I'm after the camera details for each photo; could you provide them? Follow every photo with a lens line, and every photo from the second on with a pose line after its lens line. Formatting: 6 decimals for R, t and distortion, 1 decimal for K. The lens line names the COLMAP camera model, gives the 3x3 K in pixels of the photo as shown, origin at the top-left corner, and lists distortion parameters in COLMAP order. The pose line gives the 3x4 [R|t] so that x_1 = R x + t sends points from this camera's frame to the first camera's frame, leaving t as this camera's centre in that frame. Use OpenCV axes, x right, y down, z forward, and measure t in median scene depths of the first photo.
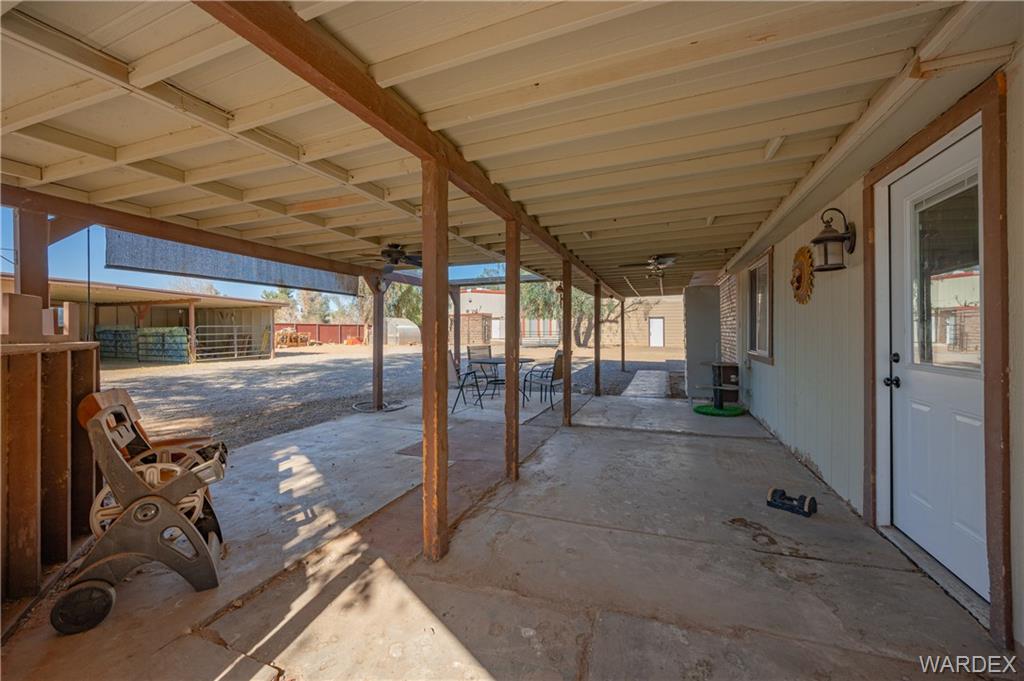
lens RADIAL K [[408.6, 0, 507.4], [0, 408.6, 335.7], [0, 0, 1]] dist [-0.002278, -0.000480]
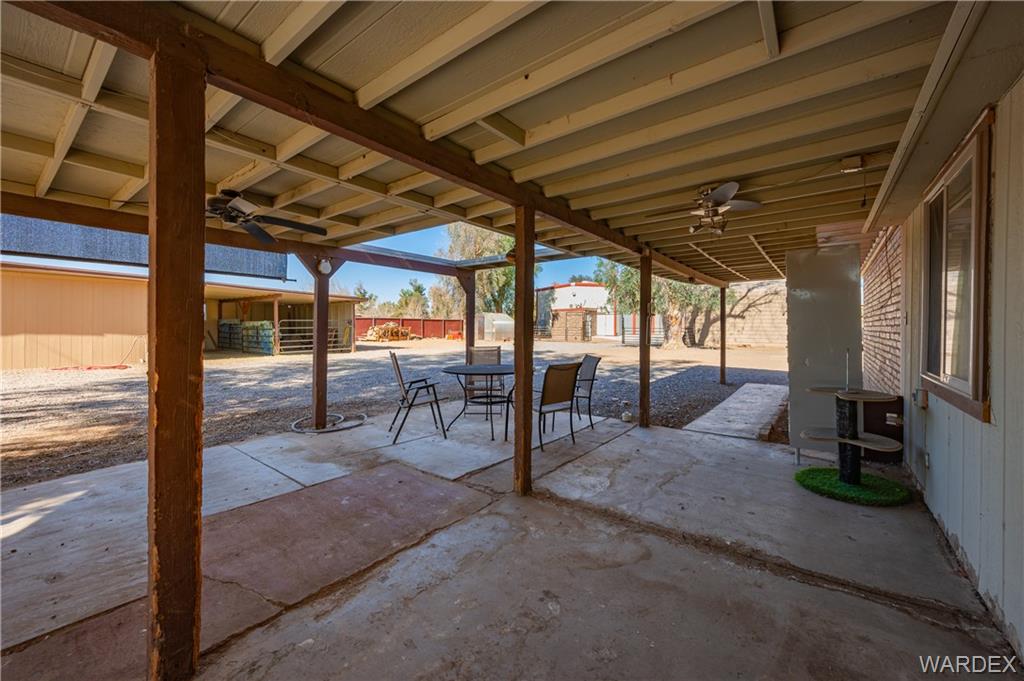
lens RADIAL K [[408.6, 0, 505.7], [0, 408.6, 332.3], [0, 0, 1]] dist [-0.002278, -0.000480]
pose [[0.957074, 0.011993, -0.289597, 0.101944], [-0.011373, 0.999928, 0.003824, -0.002626], [0.289622, -0.000366, 0.957141, 0.156892]]
